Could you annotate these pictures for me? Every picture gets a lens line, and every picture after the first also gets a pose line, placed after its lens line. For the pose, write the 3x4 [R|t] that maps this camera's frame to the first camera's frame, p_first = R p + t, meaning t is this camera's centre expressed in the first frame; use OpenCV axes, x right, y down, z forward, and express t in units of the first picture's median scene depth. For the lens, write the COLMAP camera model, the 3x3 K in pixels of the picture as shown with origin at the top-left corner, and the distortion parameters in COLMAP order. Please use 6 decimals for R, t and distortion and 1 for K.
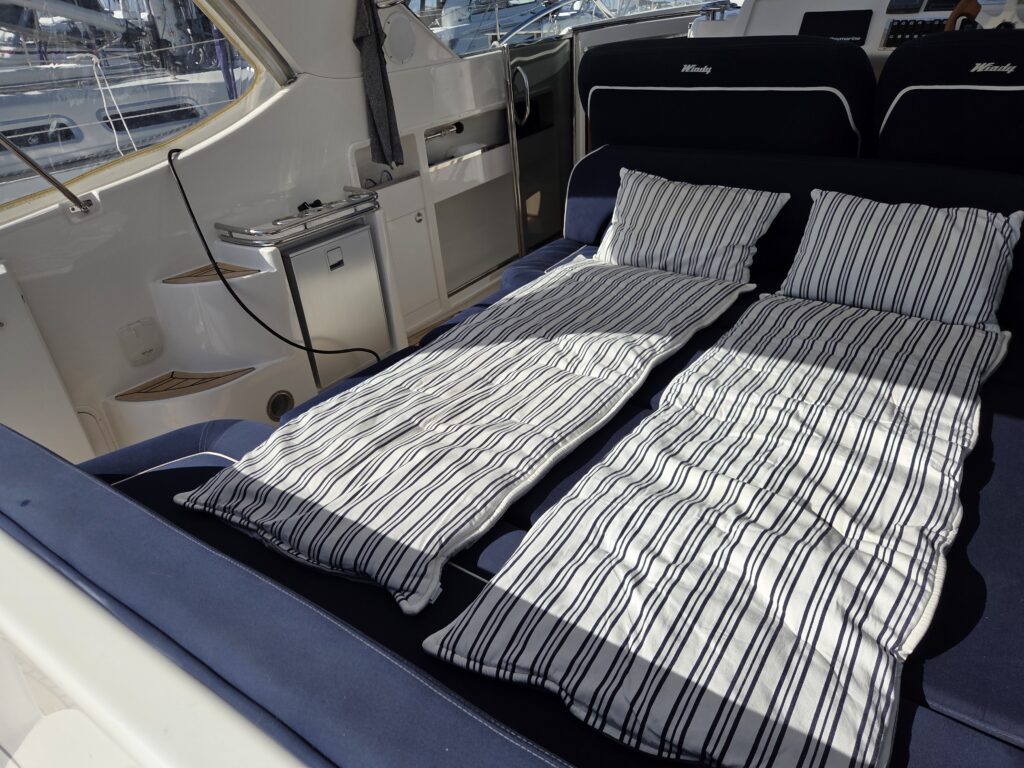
lens RADIAL K [[684.6, 0, 516.0], [0, 684.6, 382.2], [0, 0, 1]] dist [0.062667, -0.044759]
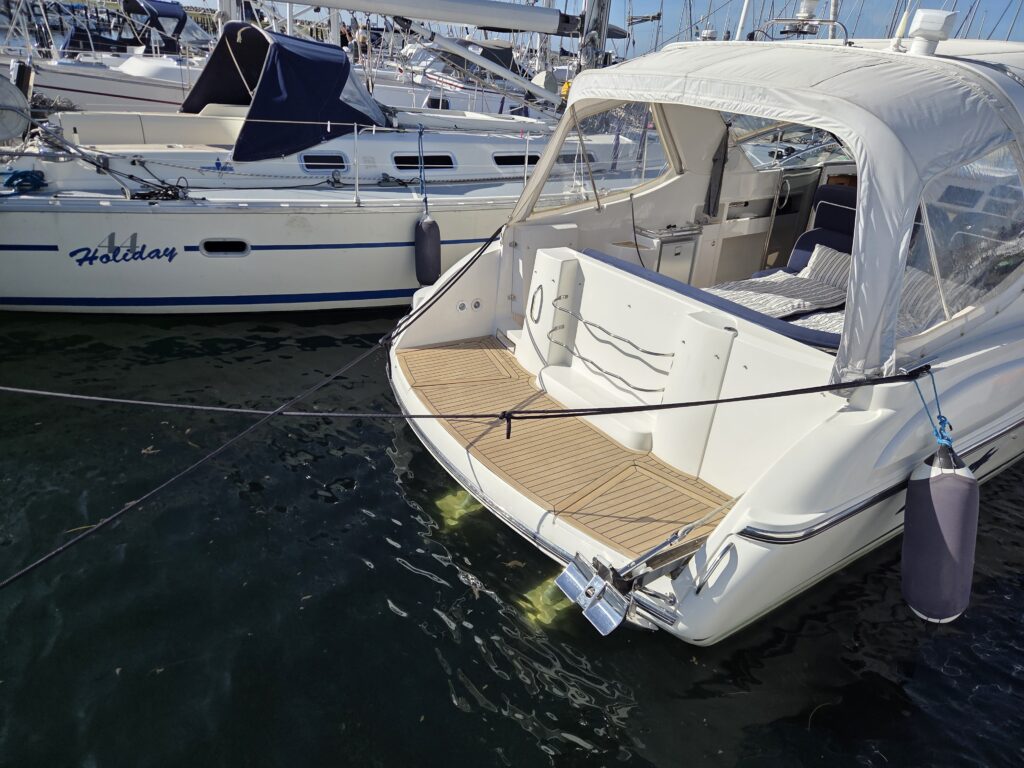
lens RADIAL K [[684.6, 0, 516.0], [0, 684.6, 382.2], [0, 0, 1]] dist [0.062667, -0.044759]
pose [[0.922079, 0.282172, -0.264856, -0.027750], [-0.294010, 0.955788, -0.005302, 0.374391], [0.251650, 0.082760, 0.964273, -1.199128]]
